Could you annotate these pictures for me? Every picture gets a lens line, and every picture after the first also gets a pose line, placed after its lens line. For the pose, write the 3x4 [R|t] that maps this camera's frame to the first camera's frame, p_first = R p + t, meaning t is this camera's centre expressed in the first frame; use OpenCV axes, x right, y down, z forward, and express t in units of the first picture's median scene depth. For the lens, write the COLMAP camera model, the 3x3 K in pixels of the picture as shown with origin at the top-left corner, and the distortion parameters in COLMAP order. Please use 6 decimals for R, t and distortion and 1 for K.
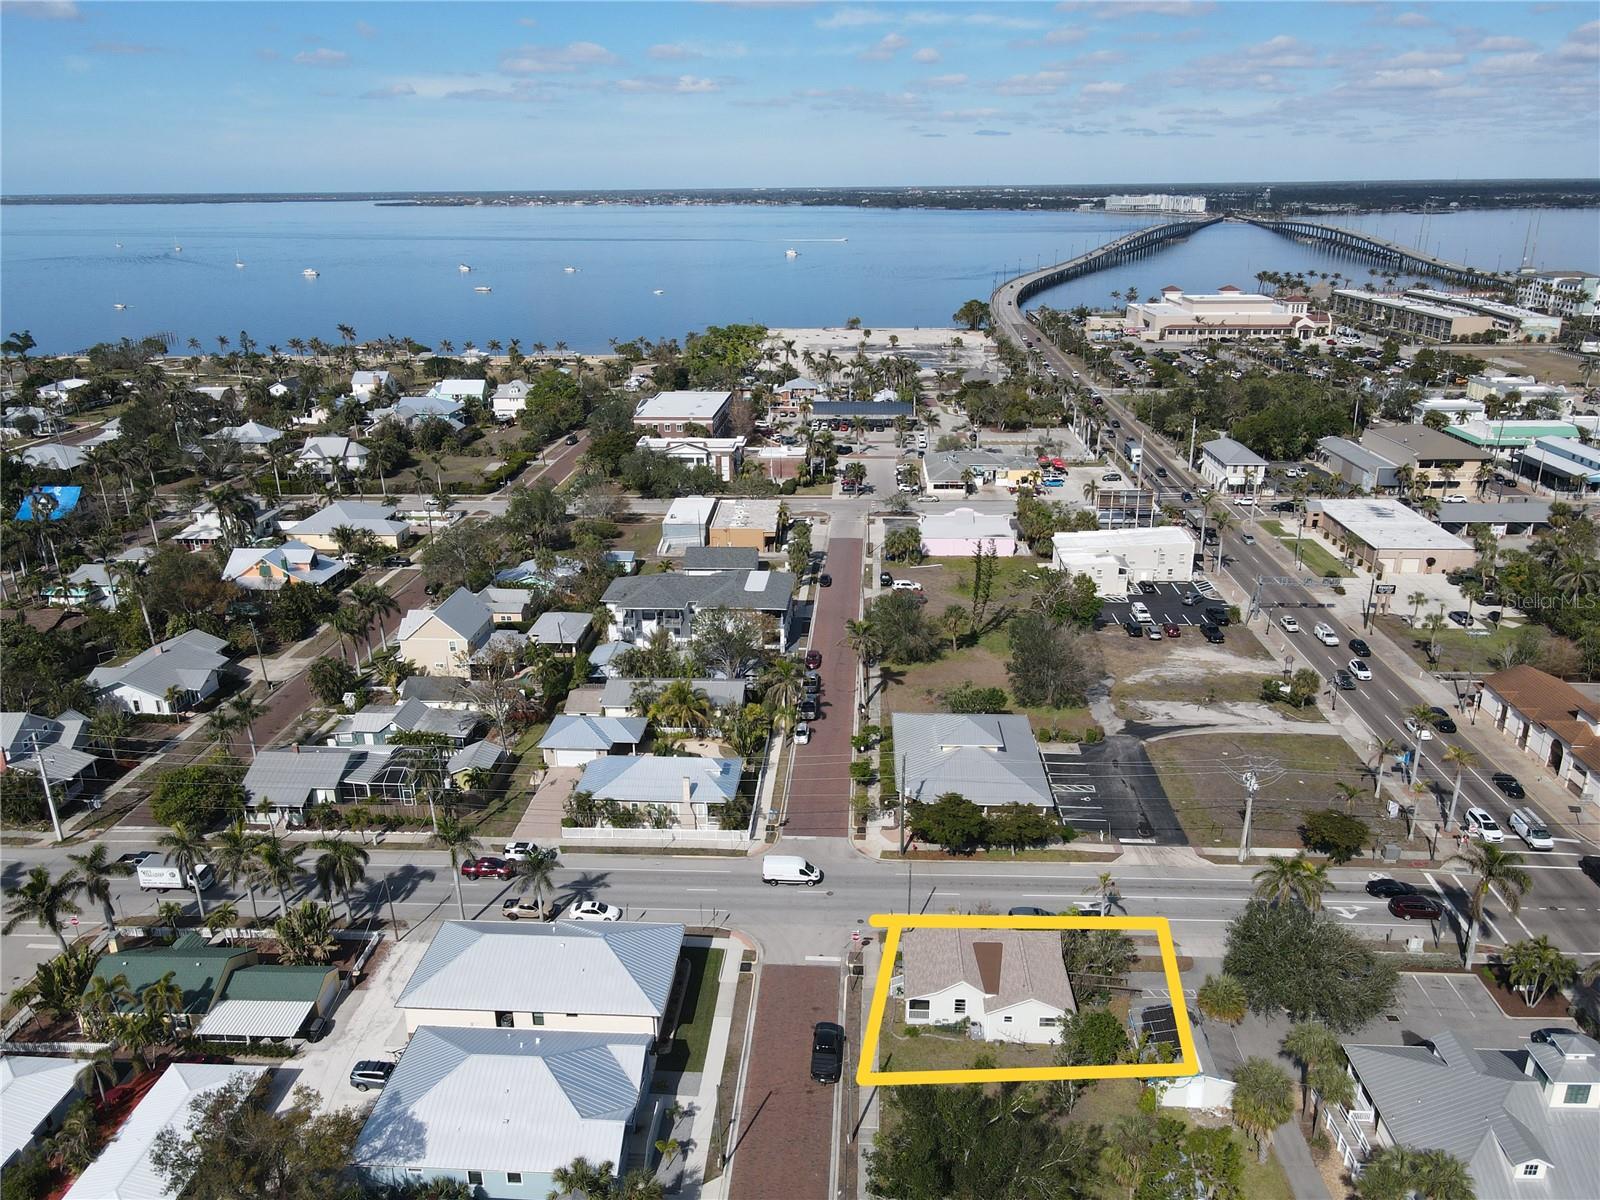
lens RADIAL K [[1175.6, 0, 800.0], [0, 1175.6, 600.0], [0, 0, 1]] dist [-0.012993, 0.054414]
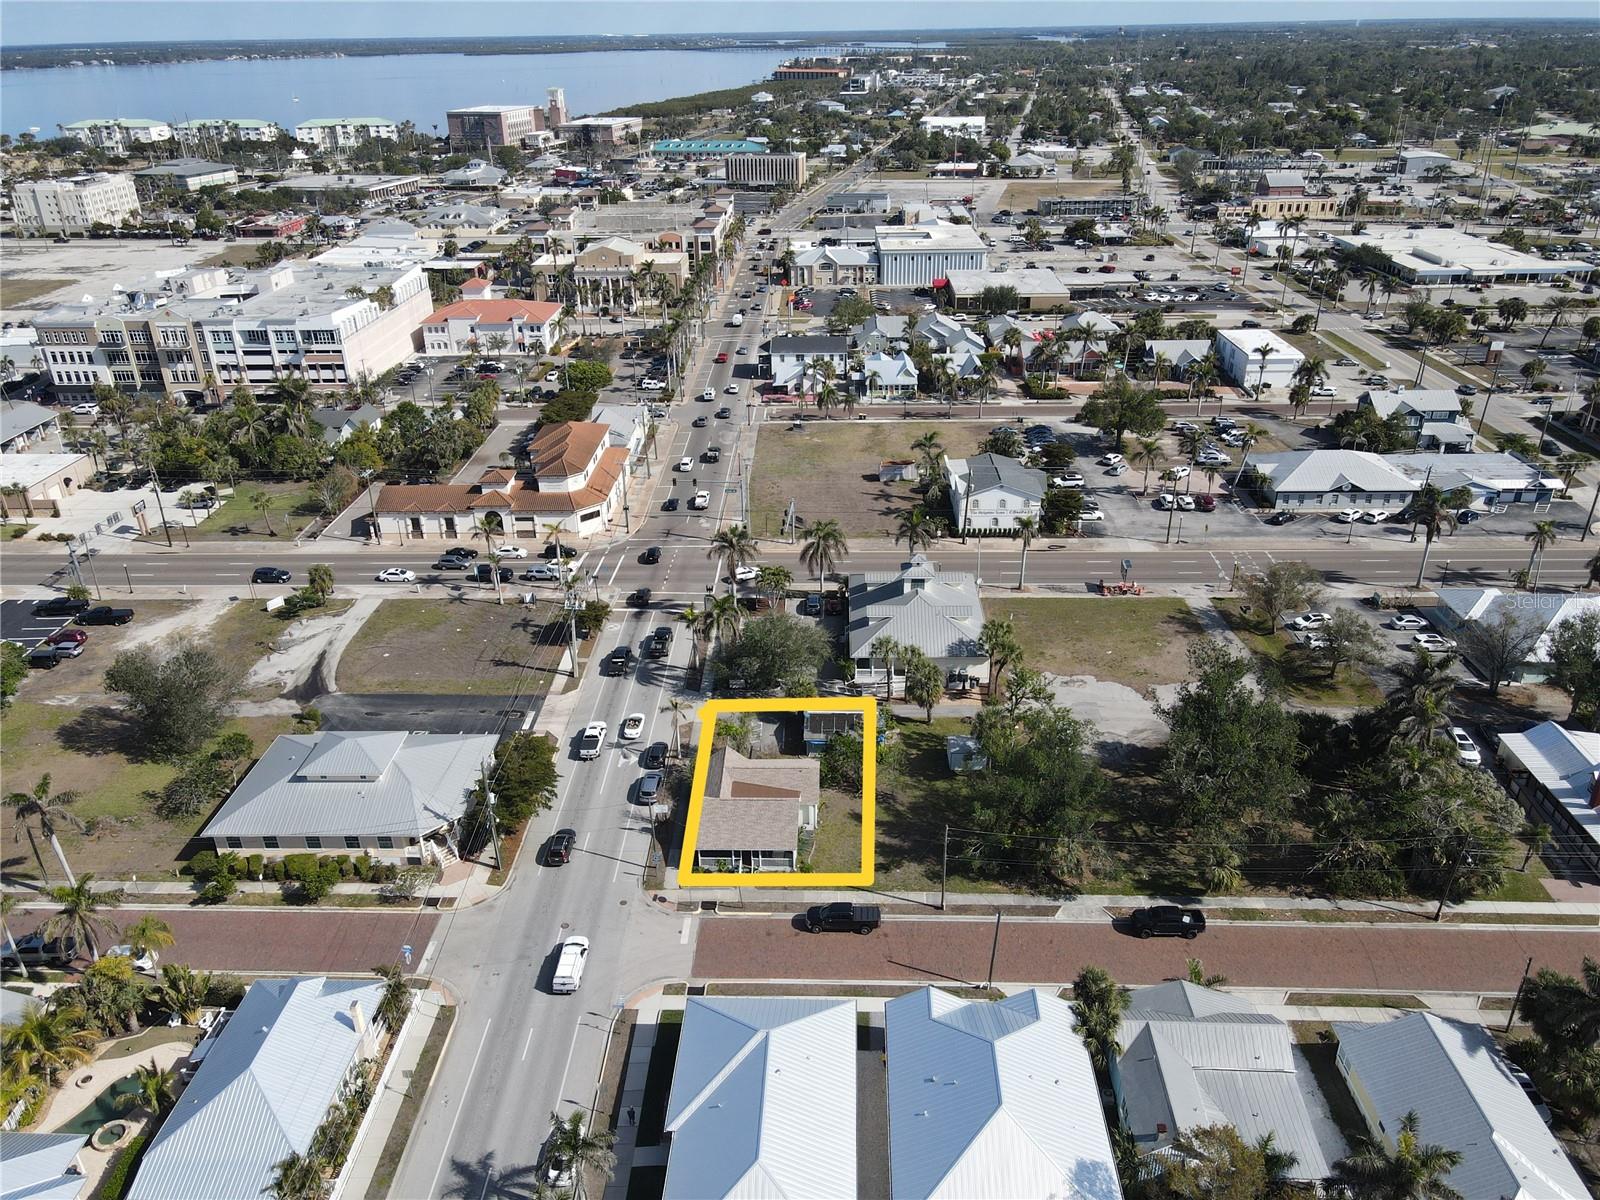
lens RADIAL K [[1175.6, 0, 800.0], [0, 1175.6, 600.0], [0, 0, 1]] dist [-0.012993, 0.054414]
pose [[-0.027195, -0.429379, 0.902715, -0.423757], [0.349457, 0.841987, 0.411021, -0.157262], [-0.936558, 0.326637, 0.127151, 0.430538]]
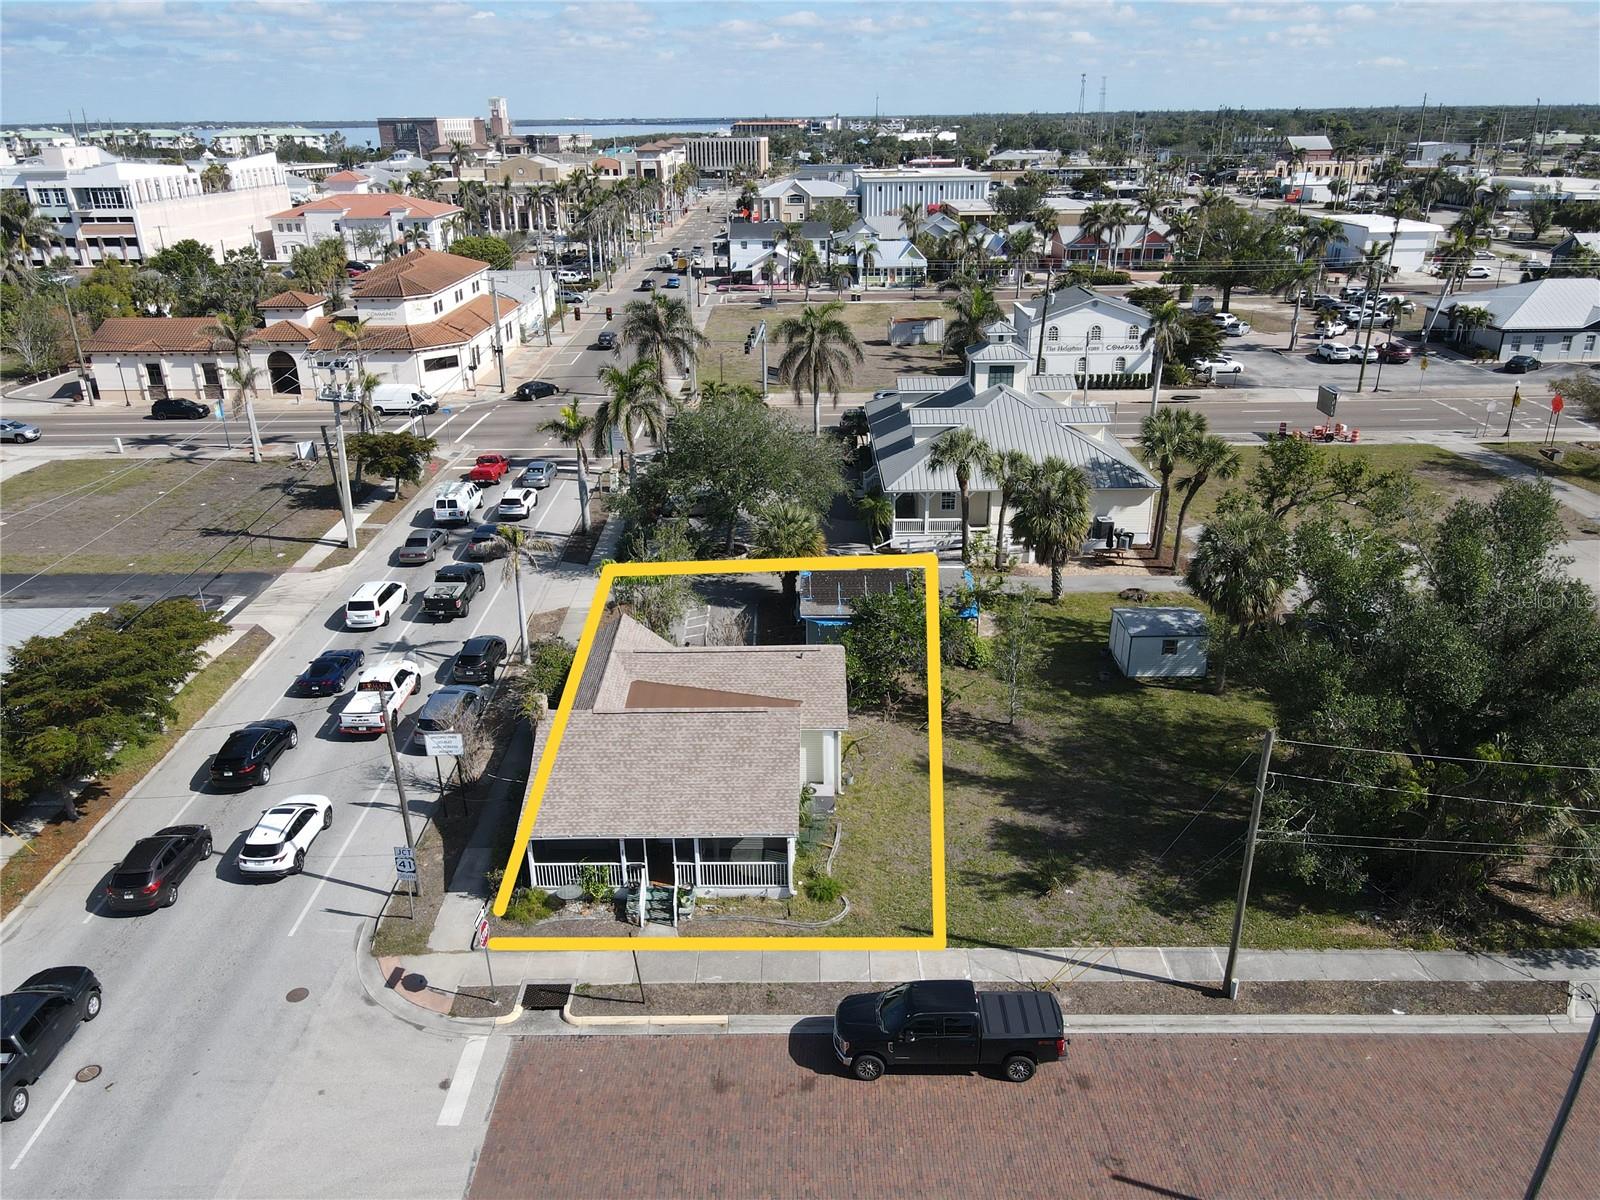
lens RADIAL K [[1172.8, 0, 800.0], [0, 1172.8, 600.0], [0, 0, 1]] dist [0.012933, 0.002158]
pose [[-0.060117, -0.371481, 0.926492, -0.130839], [0.344992, 0.863240, 0.368506, 0.071757], [-0.936678, 0.341786, 0.076262, 0.515694]]
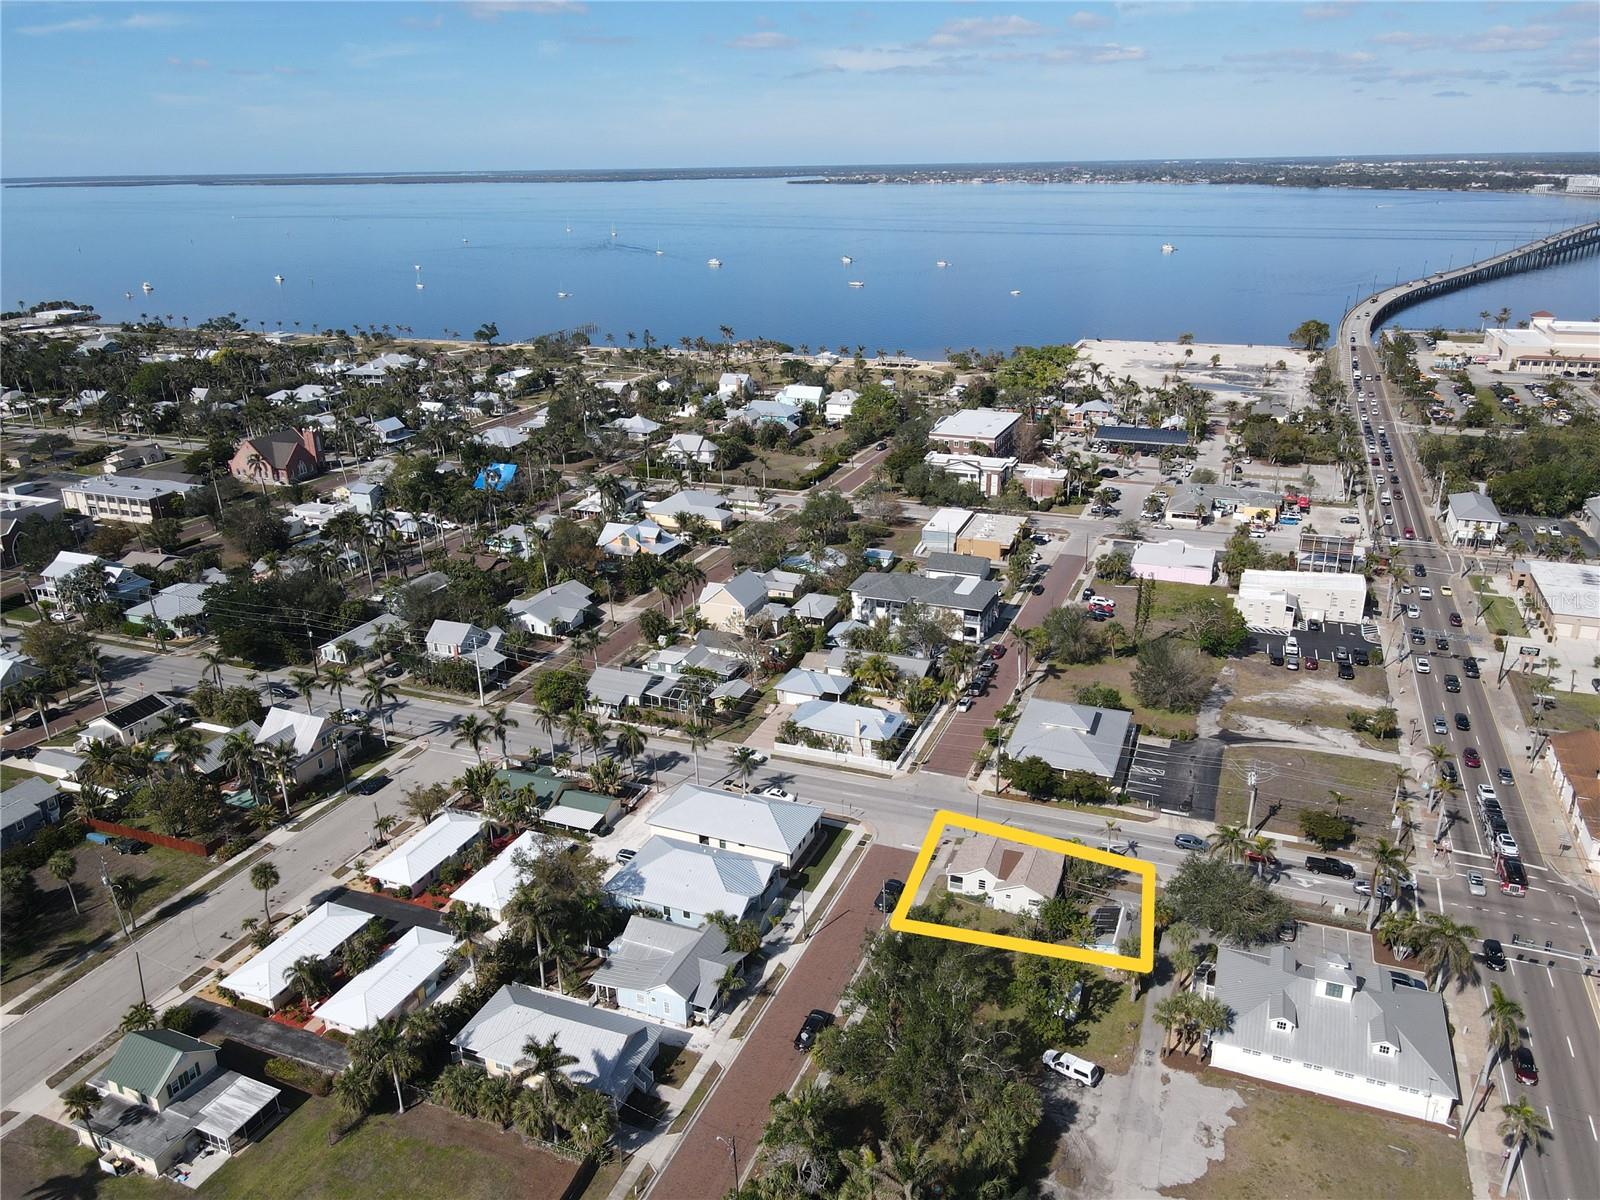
lens RADIAL K [[1175.6, 0, 800.0], [0, 1175.6, 600.0], [0, 0, 1]] dist [-0.012993, 0.054414]
pose [[0.948608, 0.106709, -0.297919, 0.179131], [-0.100509, 0.994281, 0.036098, -0.029859], [0.300067, -0.004299, 0.953908, -0.289843]]
